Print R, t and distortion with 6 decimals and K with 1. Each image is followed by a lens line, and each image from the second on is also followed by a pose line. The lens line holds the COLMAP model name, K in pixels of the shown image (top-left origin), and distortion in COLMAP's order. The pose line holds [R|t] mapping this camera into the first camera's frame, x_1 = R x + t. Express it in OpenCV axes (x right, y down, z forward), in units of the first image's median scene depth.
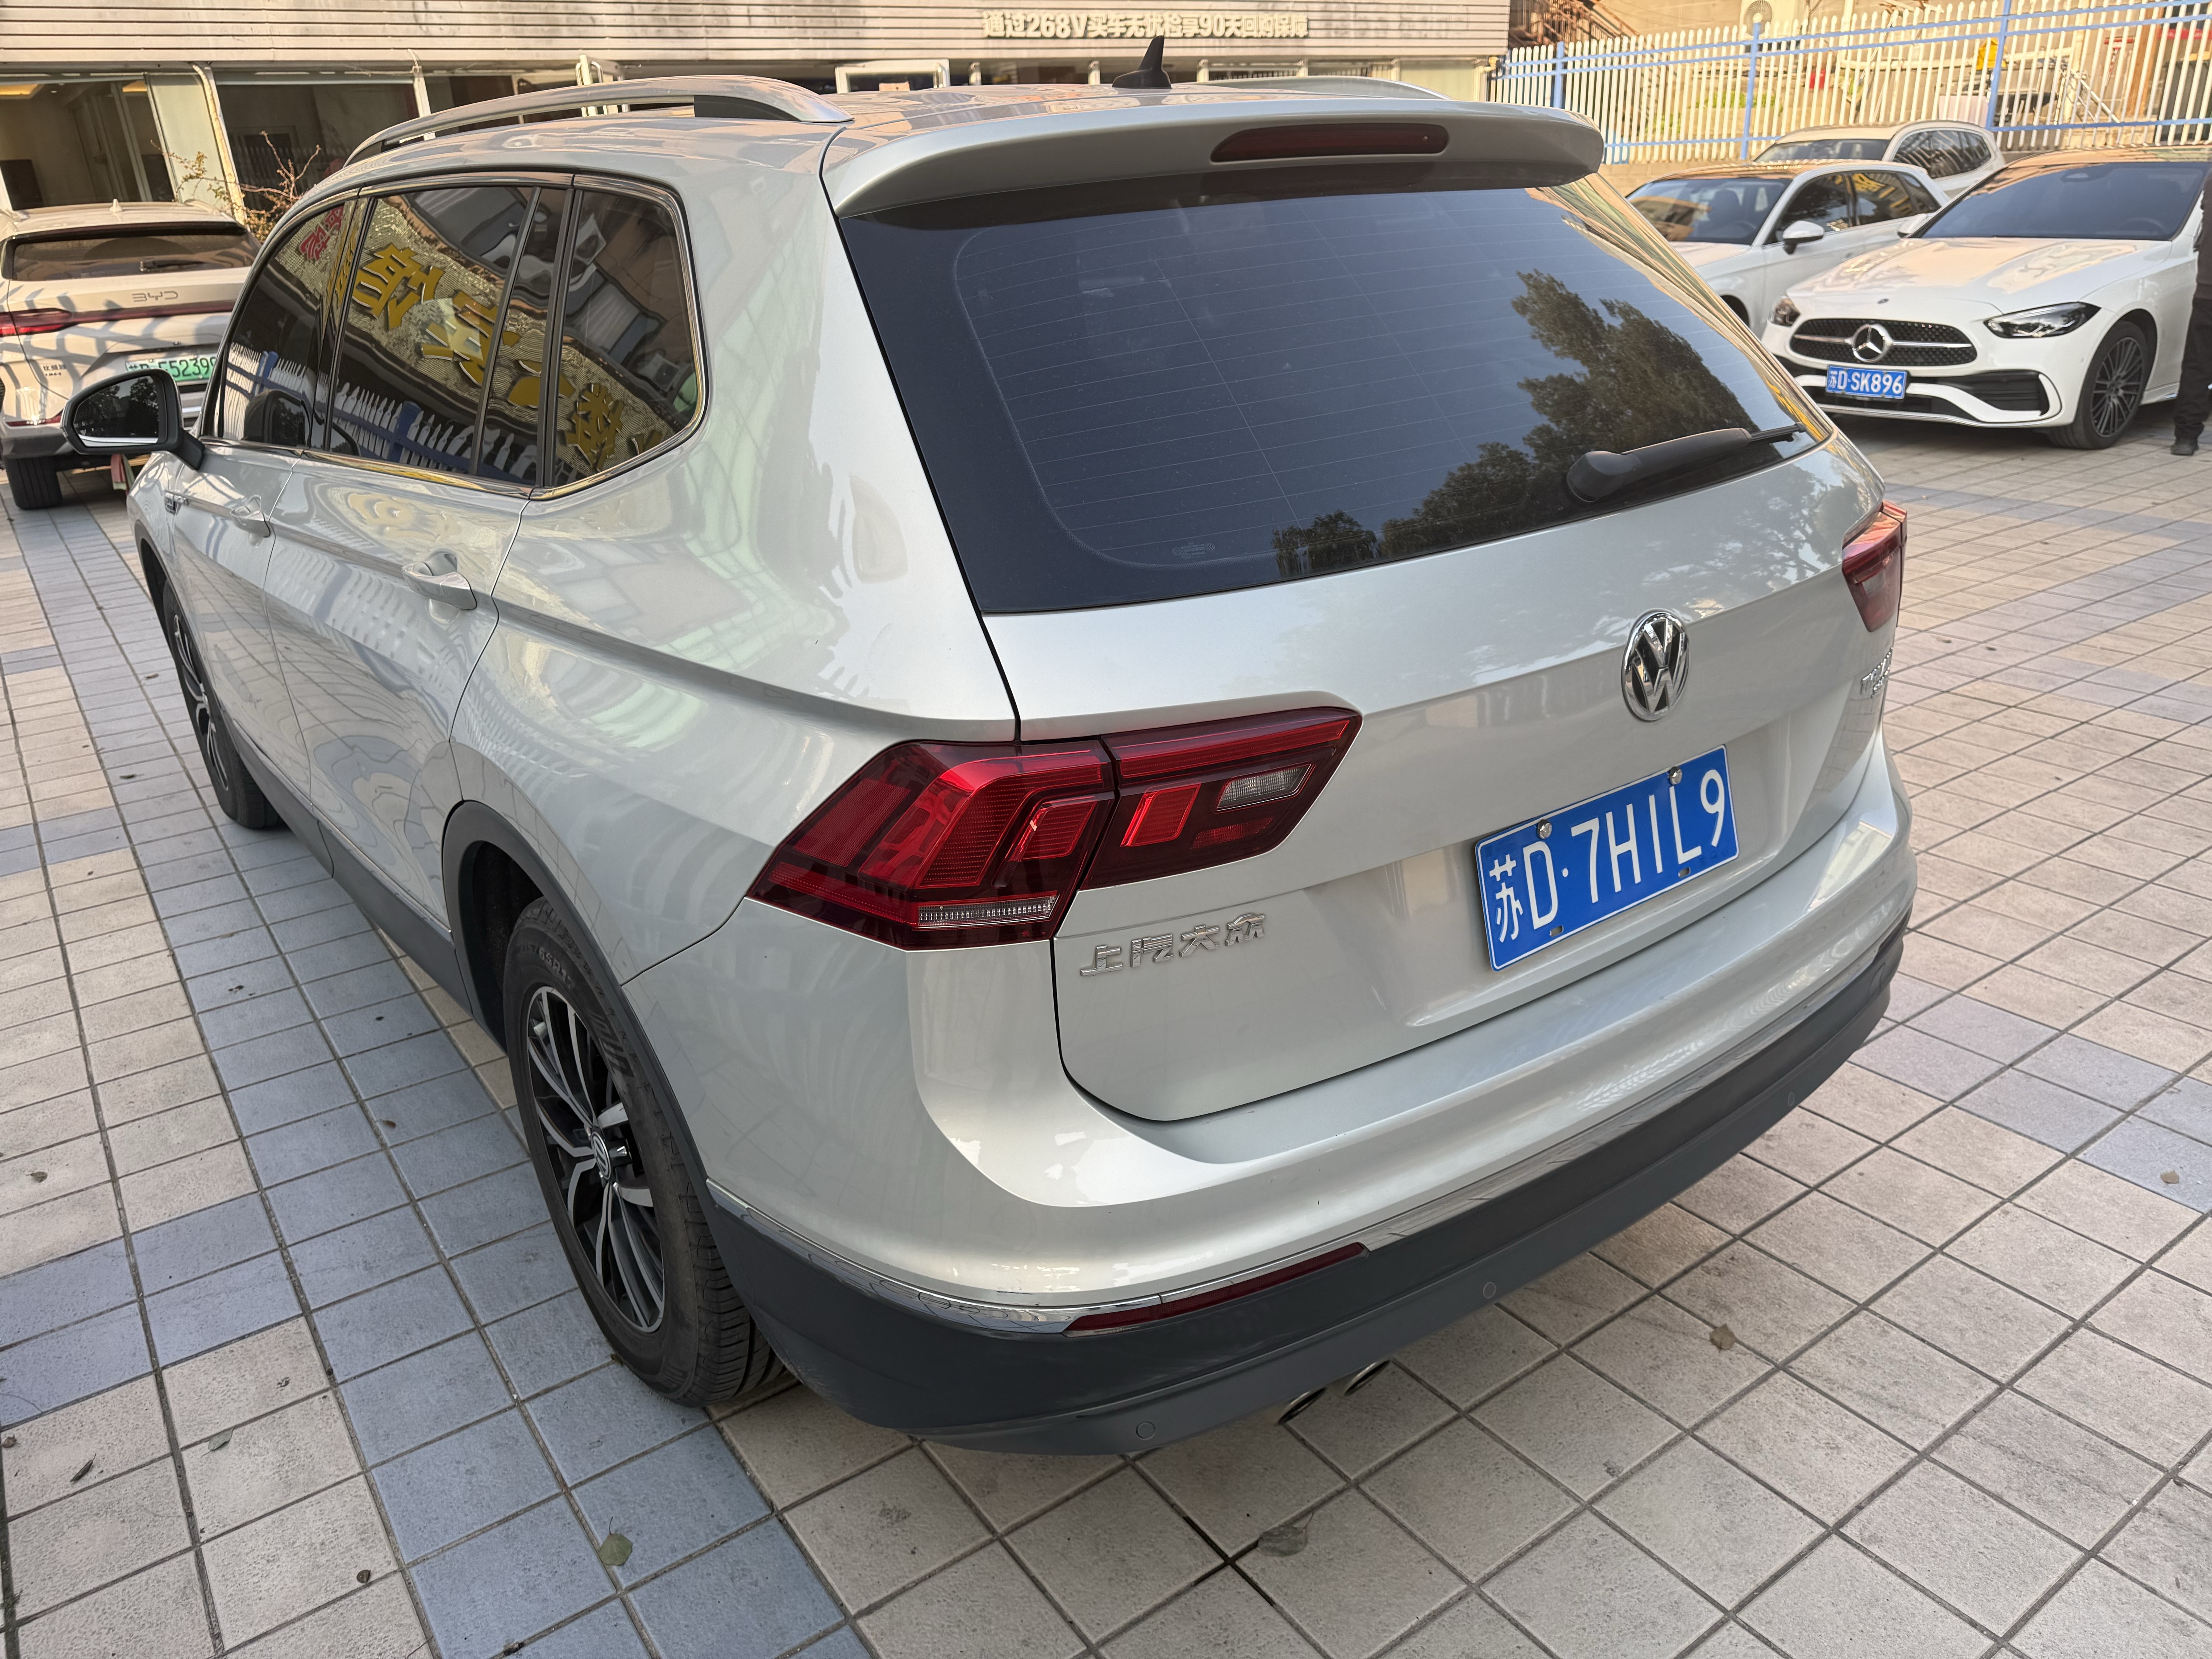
lens RADIAL K [[1568.0, 0, 1112.5], [0, 1568.0, 828.5], [0, 0, 1]] dist [0.002735, -0.015689]
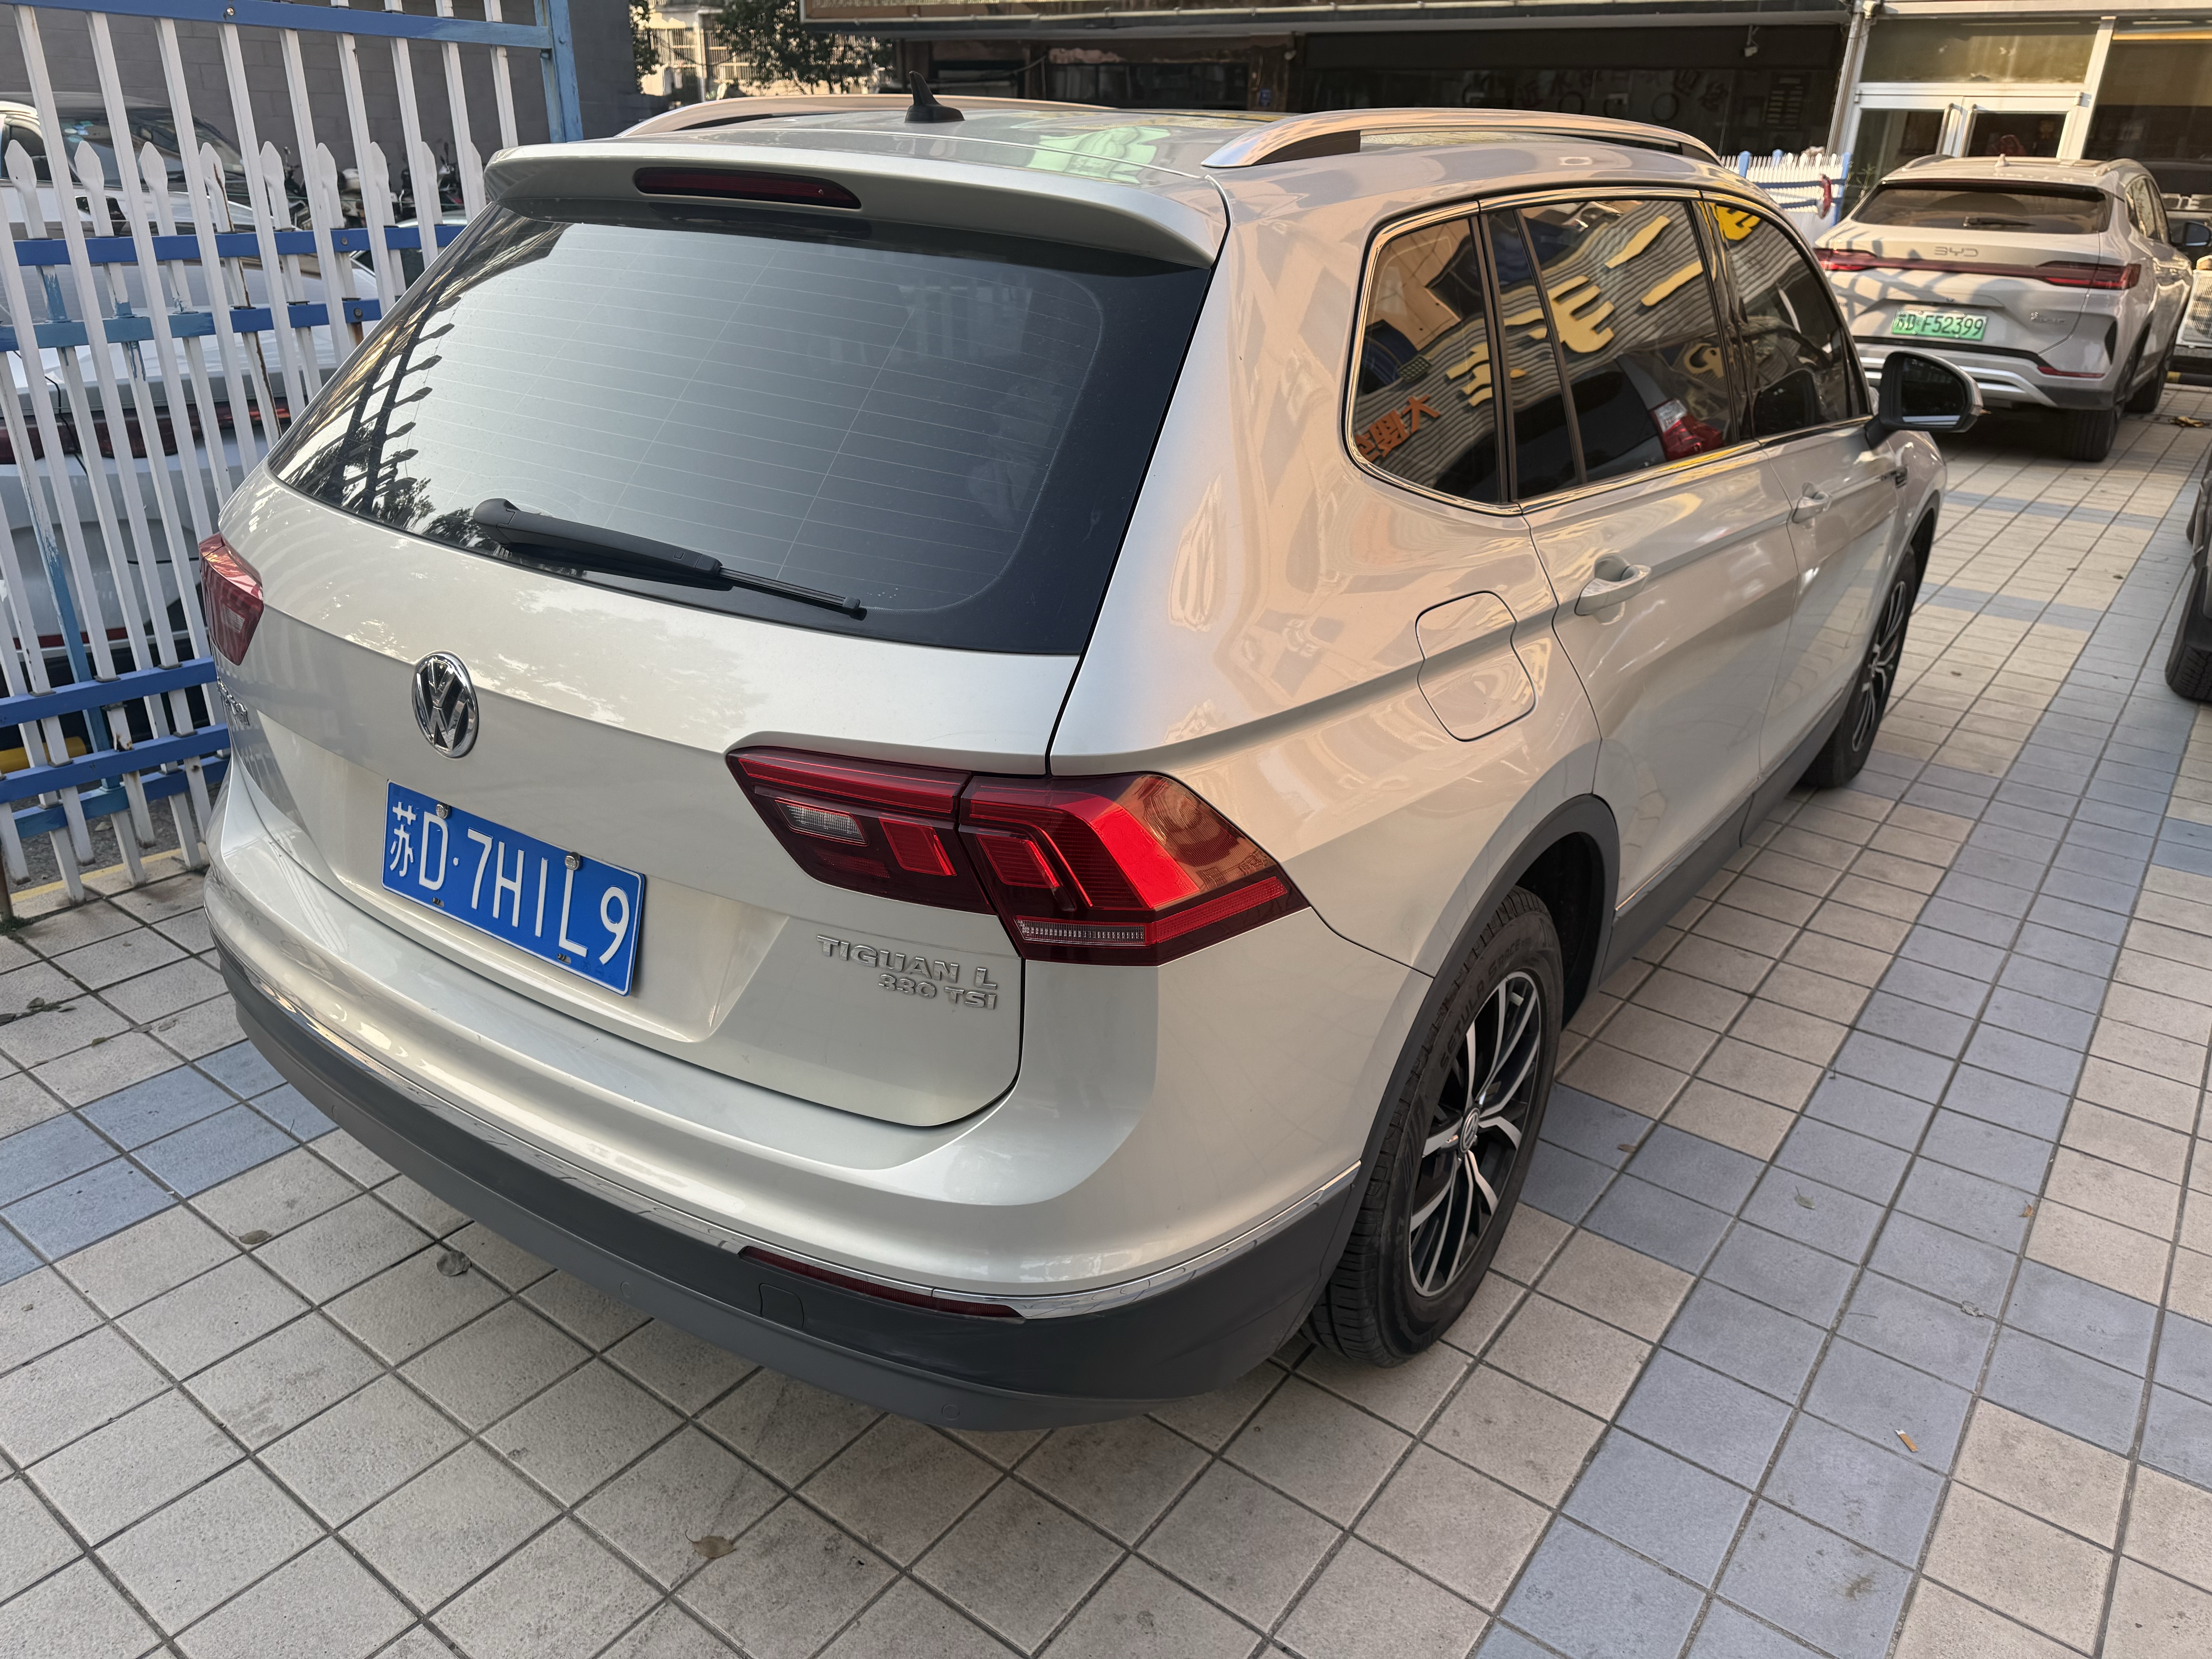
lens RADIAL K [[1568.0, 0, 1112.0], [0, 1568.0, 839.4], [0, 0, 1]] dist [0.002735, -0.015689]
pose [[0.306941, 0.430936, -0.848576, 0.444365], [-0.397600, 0.868143, 0.297056, -0.161710], [0.864697, 0.246215, 0.437809, 0.301076]]
